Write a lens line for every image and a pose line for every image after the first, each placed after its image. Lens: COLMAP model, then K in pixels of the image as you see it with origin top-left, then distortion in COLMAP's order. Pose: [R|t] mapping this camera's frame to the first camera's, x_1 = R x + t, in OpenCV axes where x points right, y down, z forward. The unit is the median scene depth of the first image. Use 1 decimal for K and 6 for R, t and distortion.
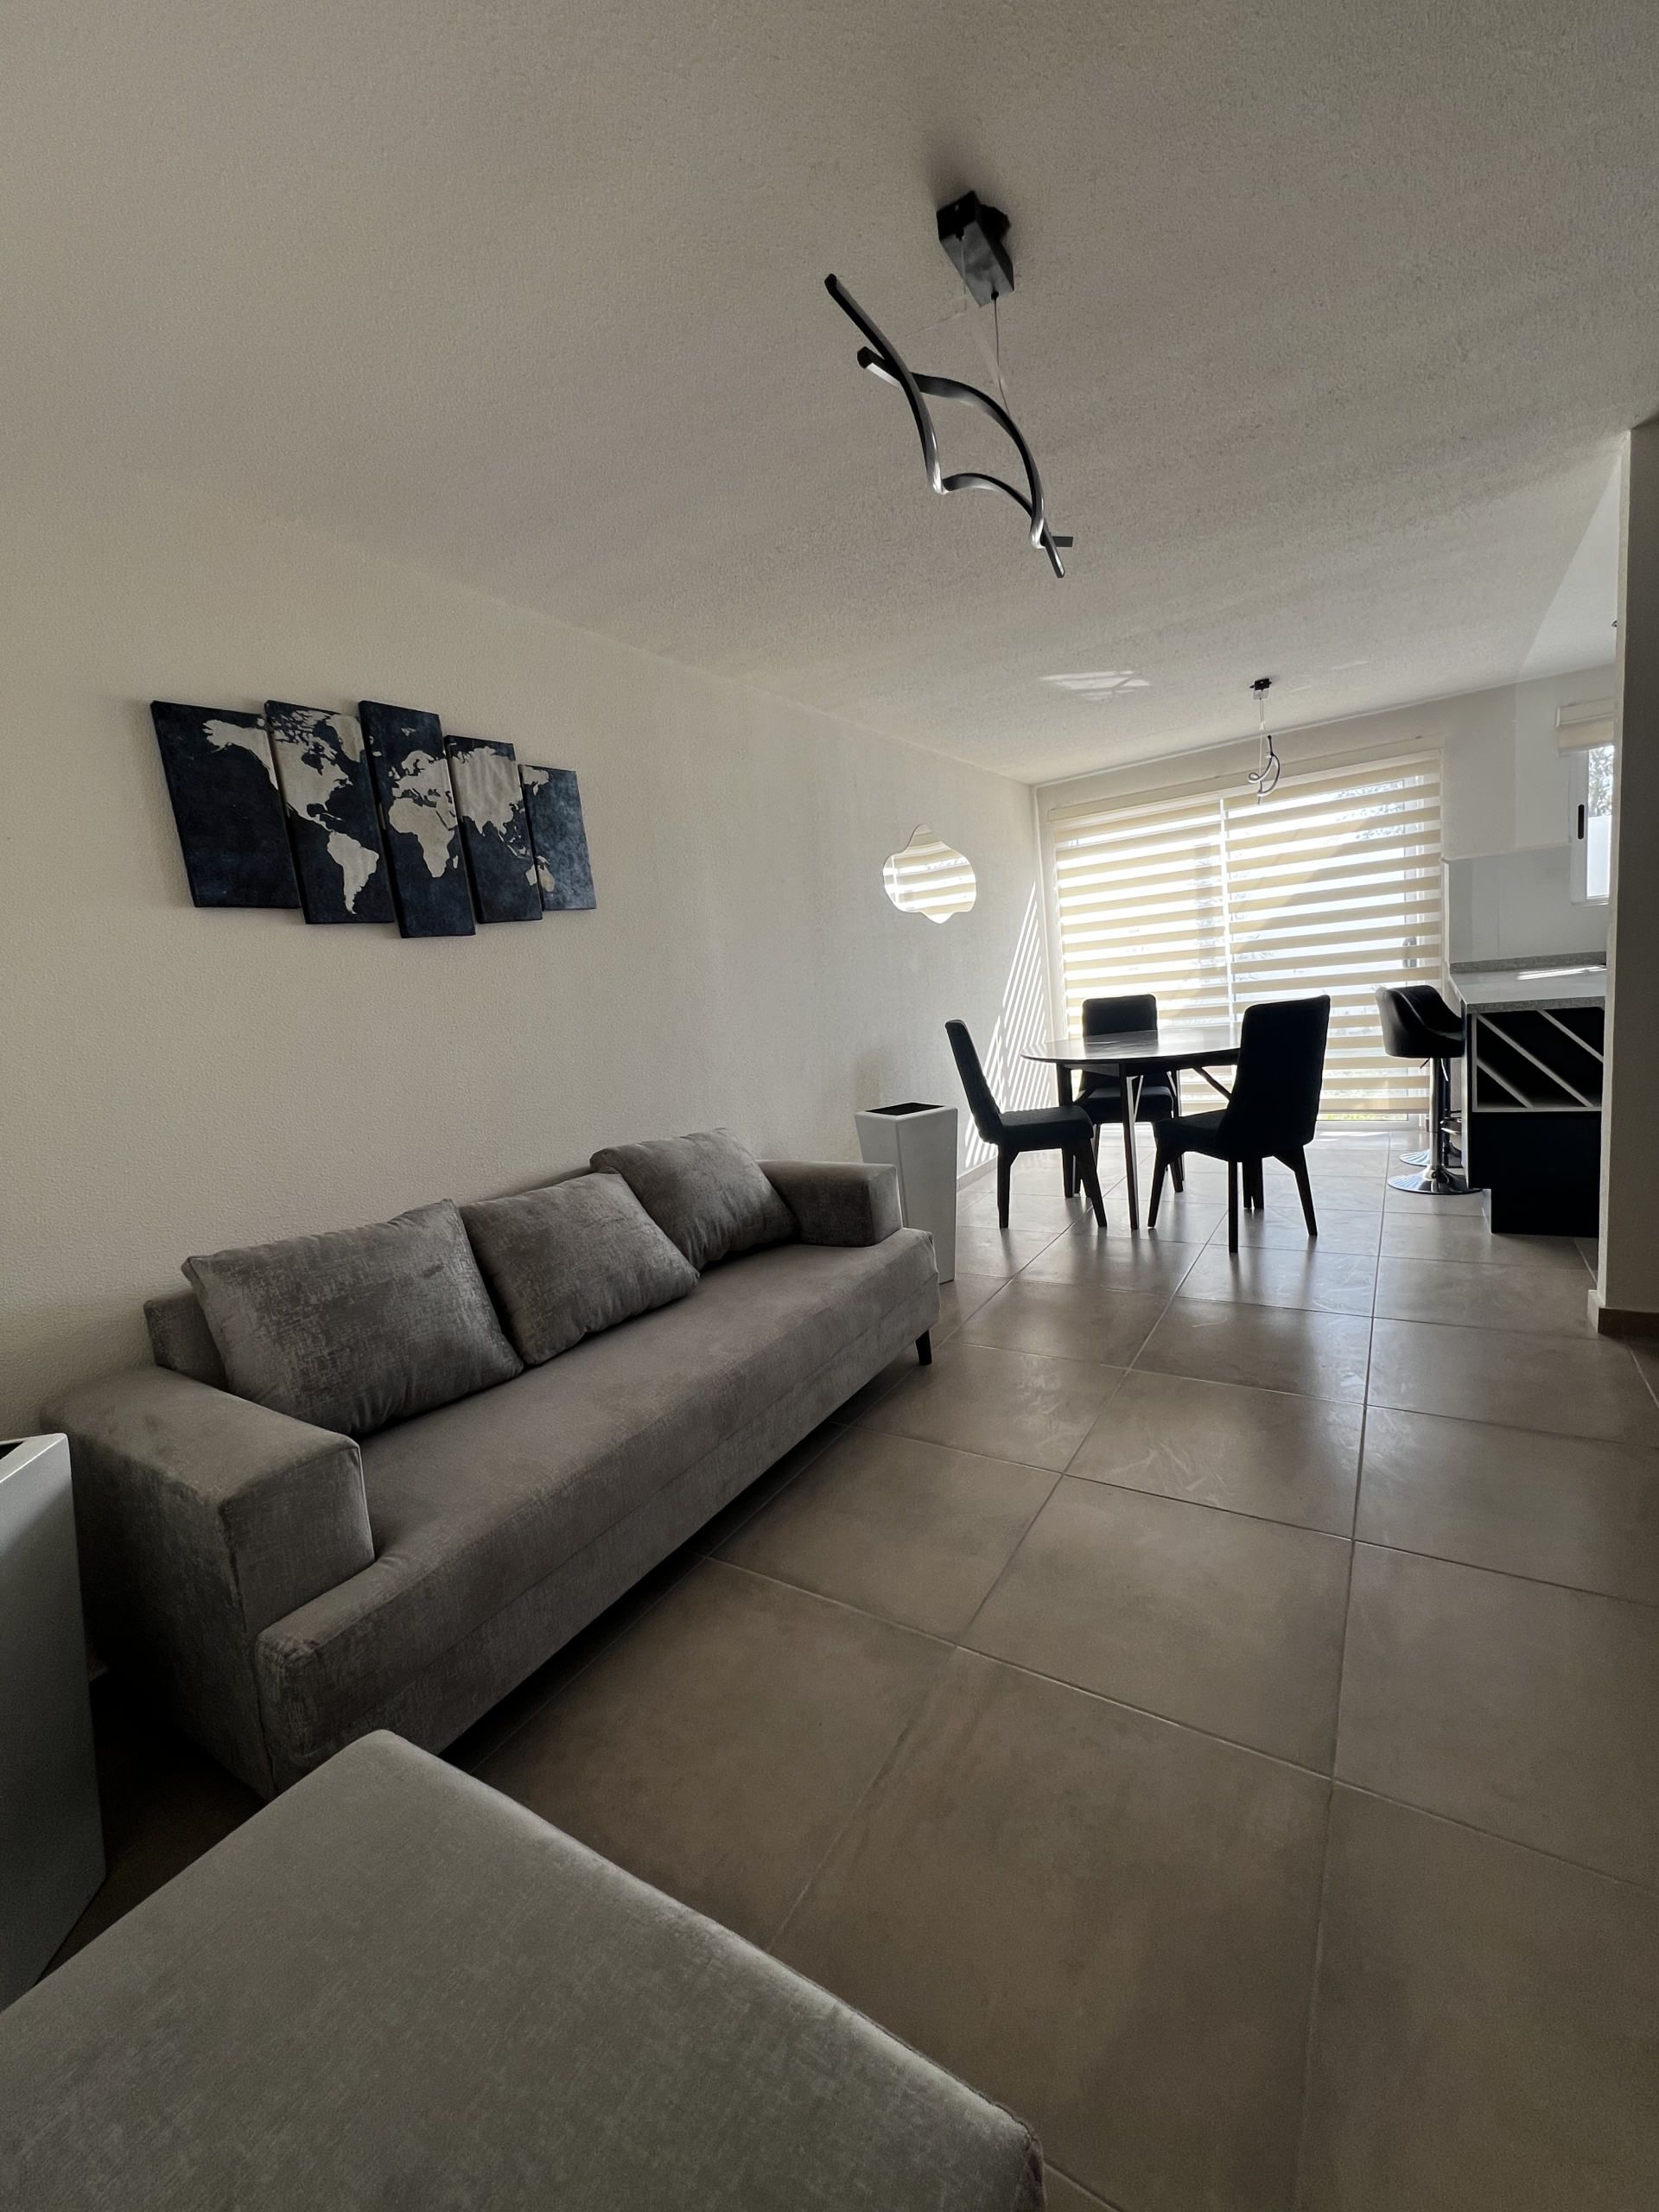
lens RADIAL K [[881.0, 0, 837.3], [0, 881.0, 1100.7], [0, 0, 1]] dist [-0.006671, 0.000101]
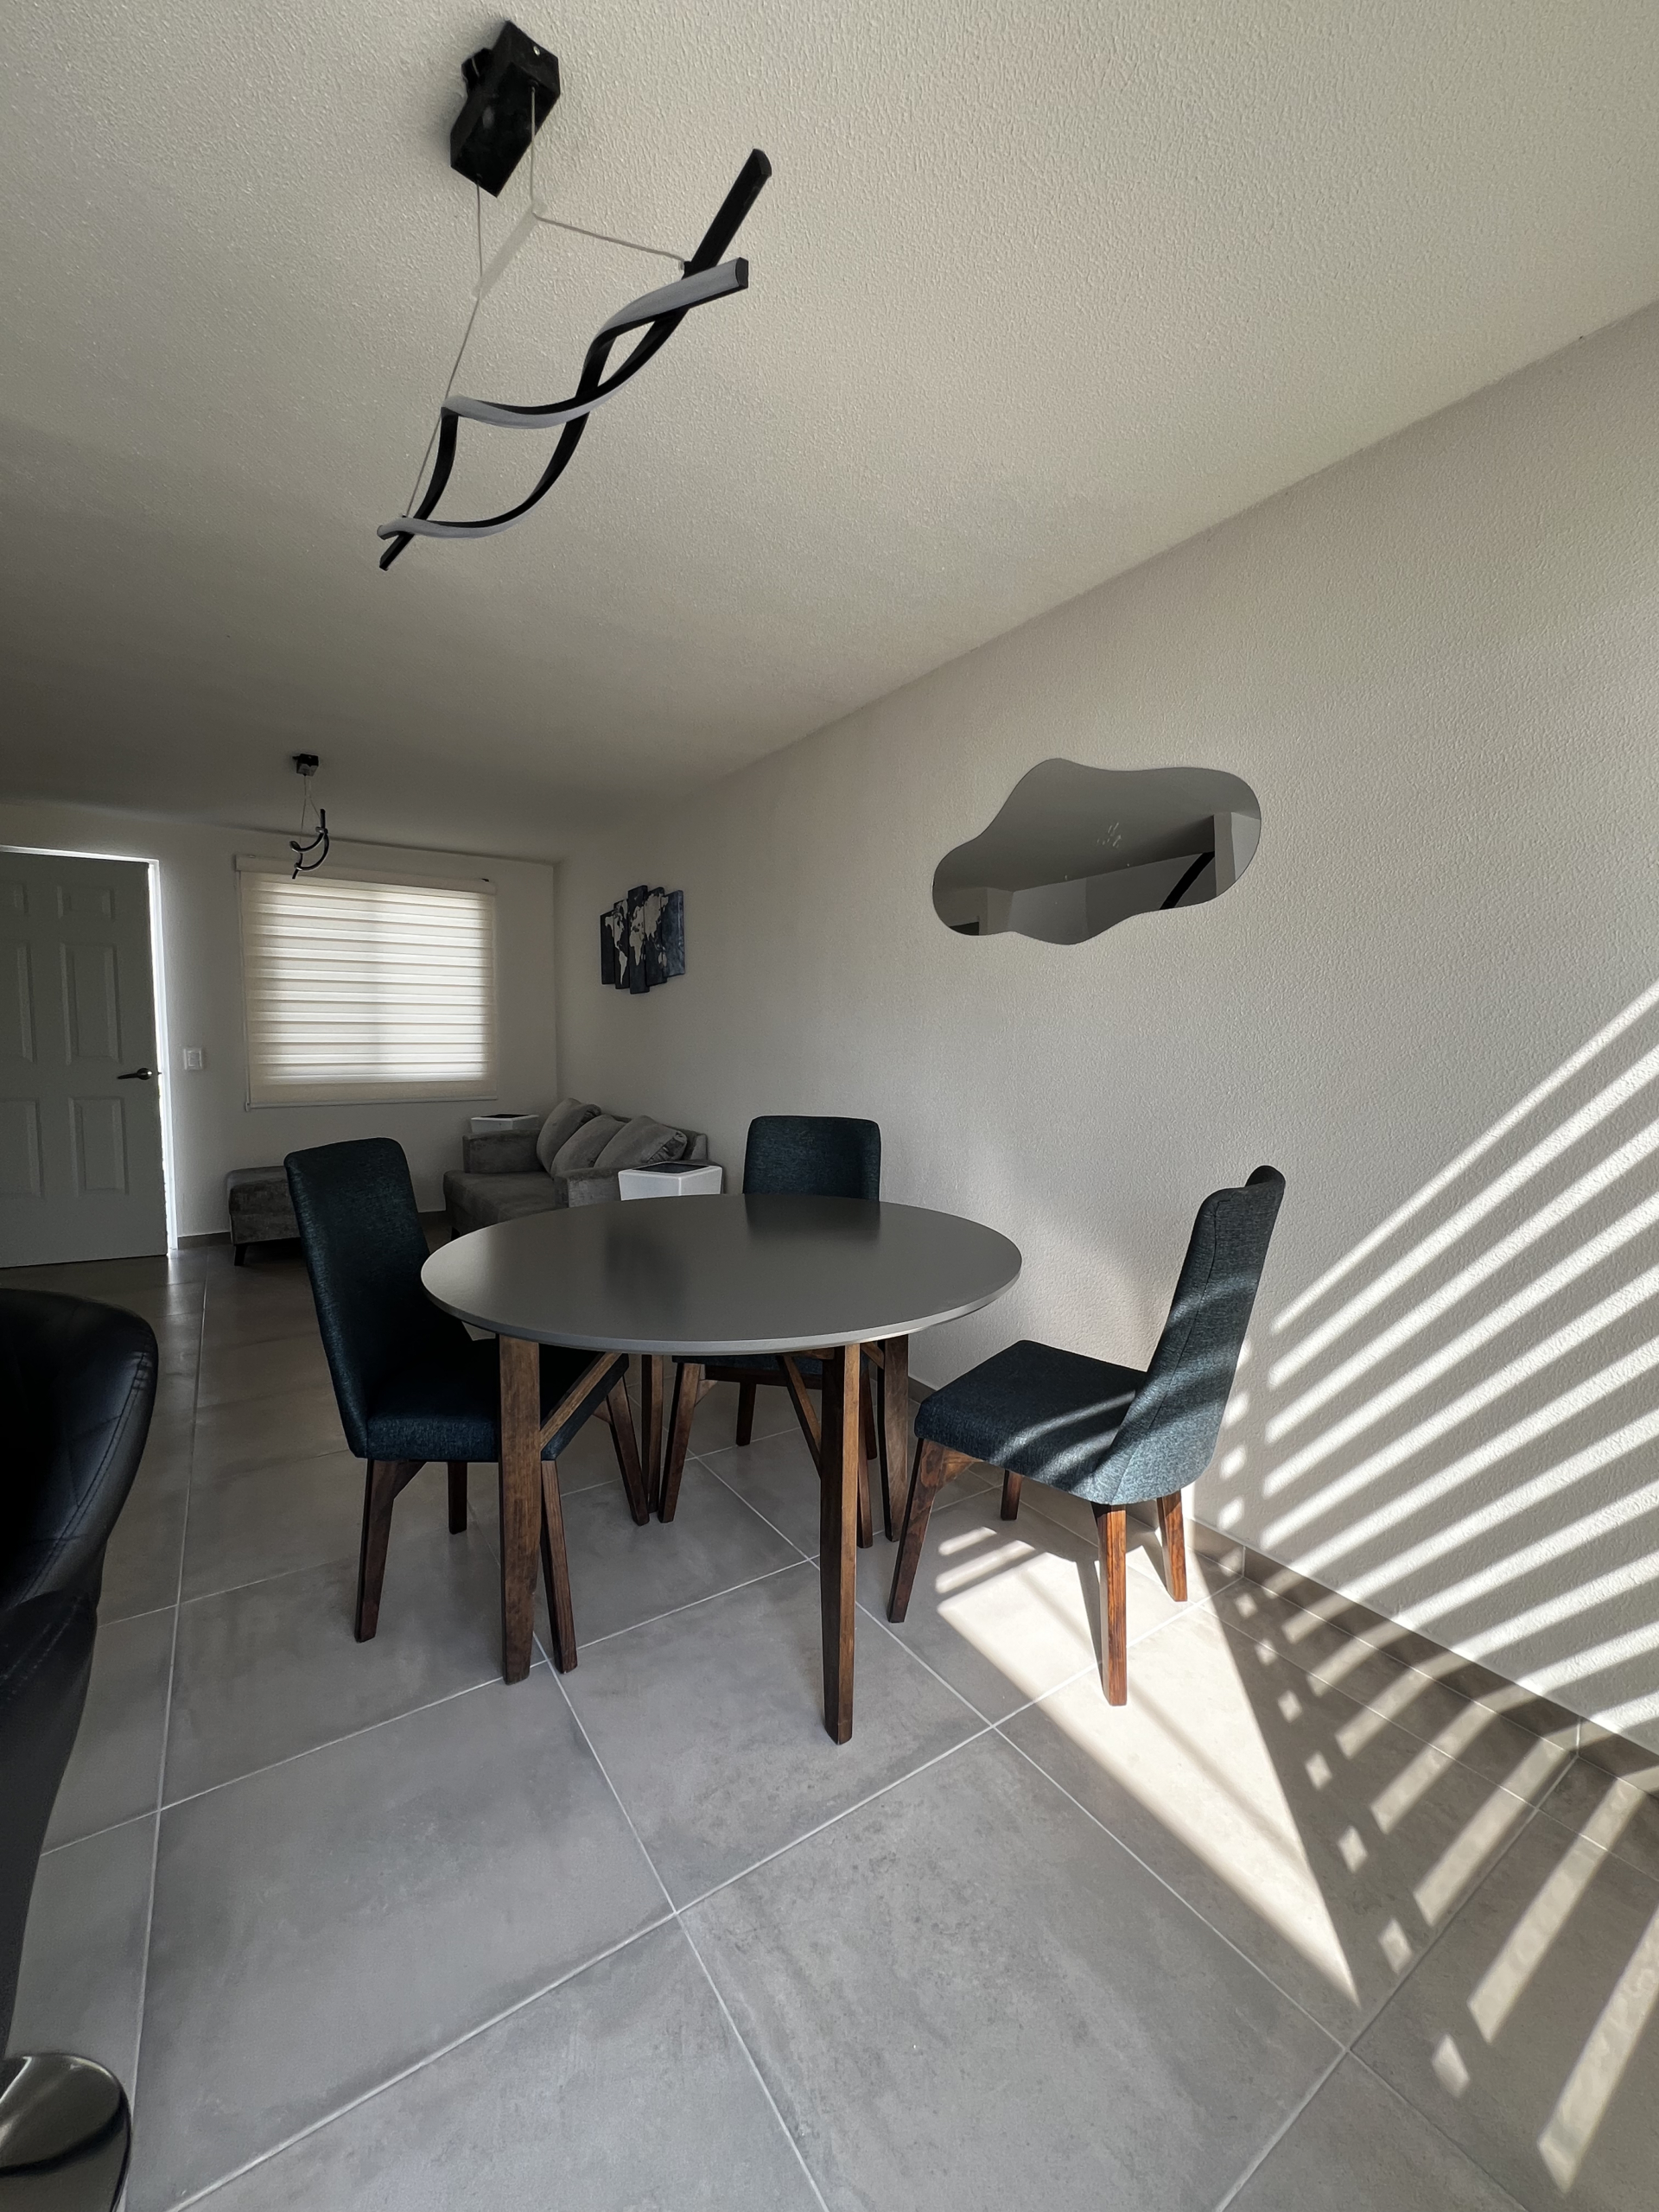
lens RADIAL K [[890.8, 0, 841.0], [0, 890.8, 1096.7], [0, 0, 1]] dist [-0.004112, 0.000505]
pose [[-0.379370, 0.167205, -0.910012, 1.359946], [-0.090143, 0.972177, 0.216207, -0.454348], [0.920843, 0.164054, -0.353742, 2.261273]]
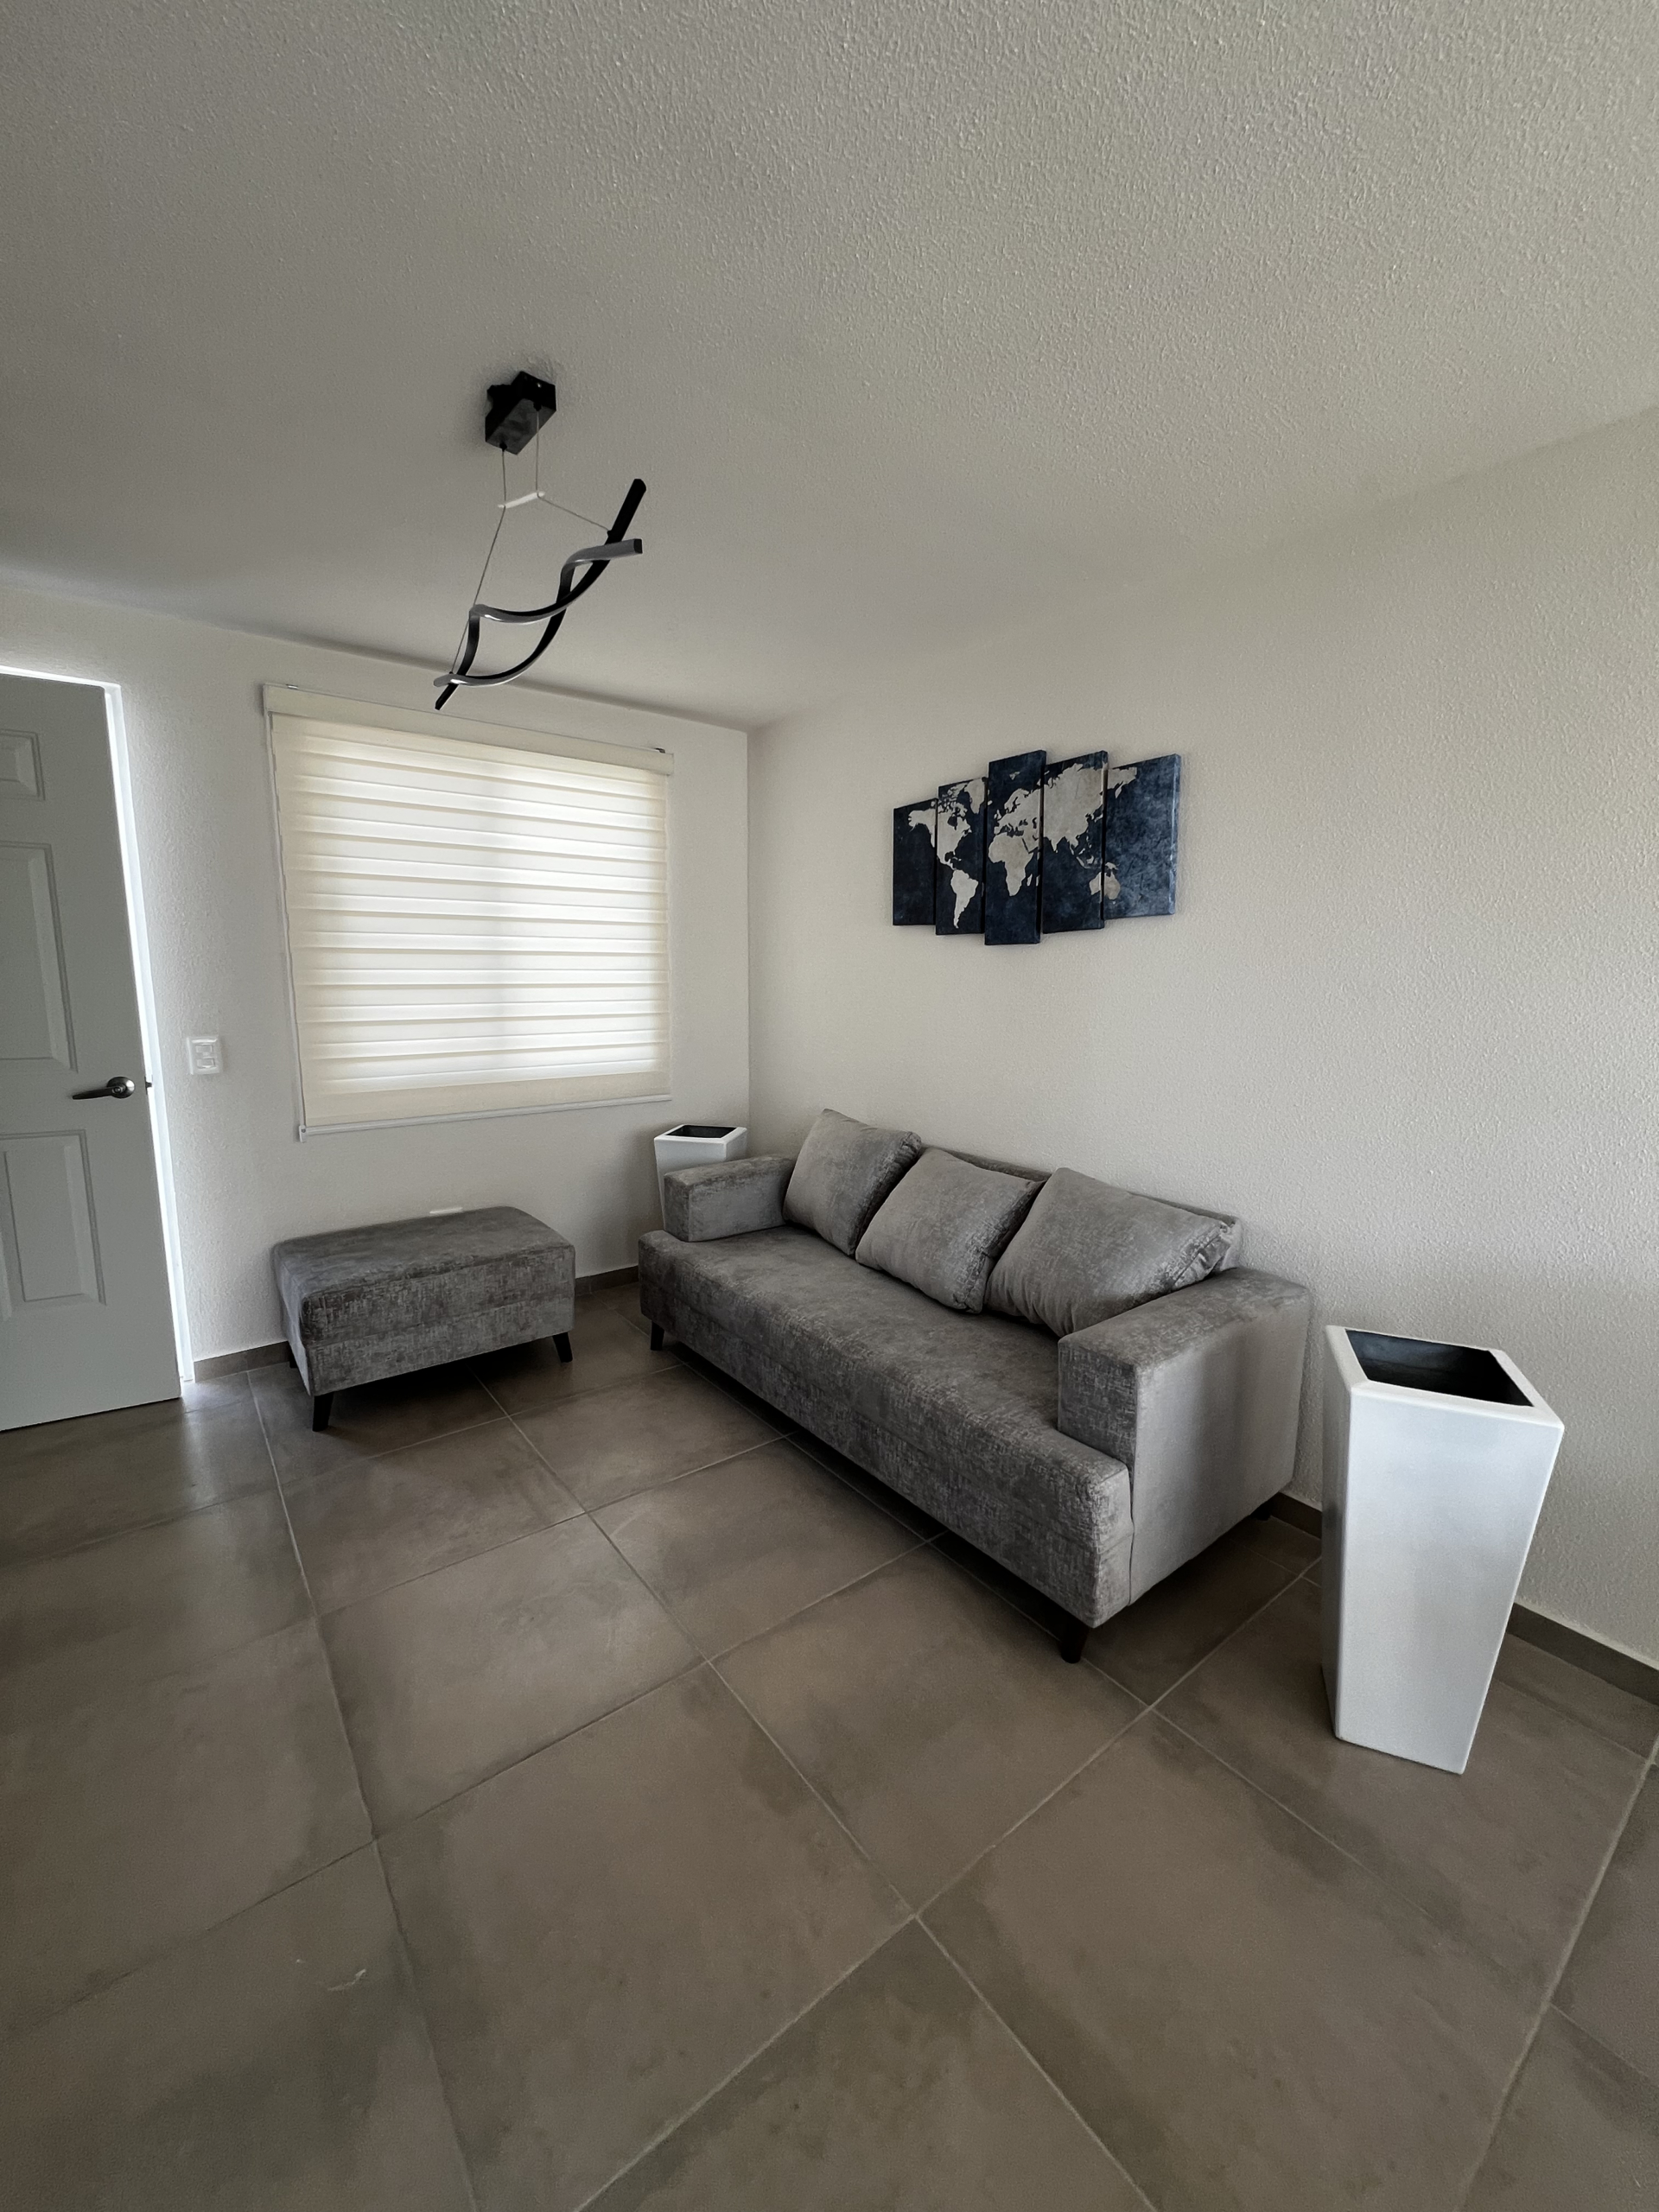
lens RADIAL K [[890.8, 0, 839.3], [0, 890.8, 1095.2], [0, 0, 1]] dist [-0.004112, 0.000505]
pose [[-0.325982, 0.243670, -0.913433, 0.804349], [-0.103978, 0.951109, 0.290828, -0.323956], [0.939641, 0.189782, -0.284708, 1.176704]]
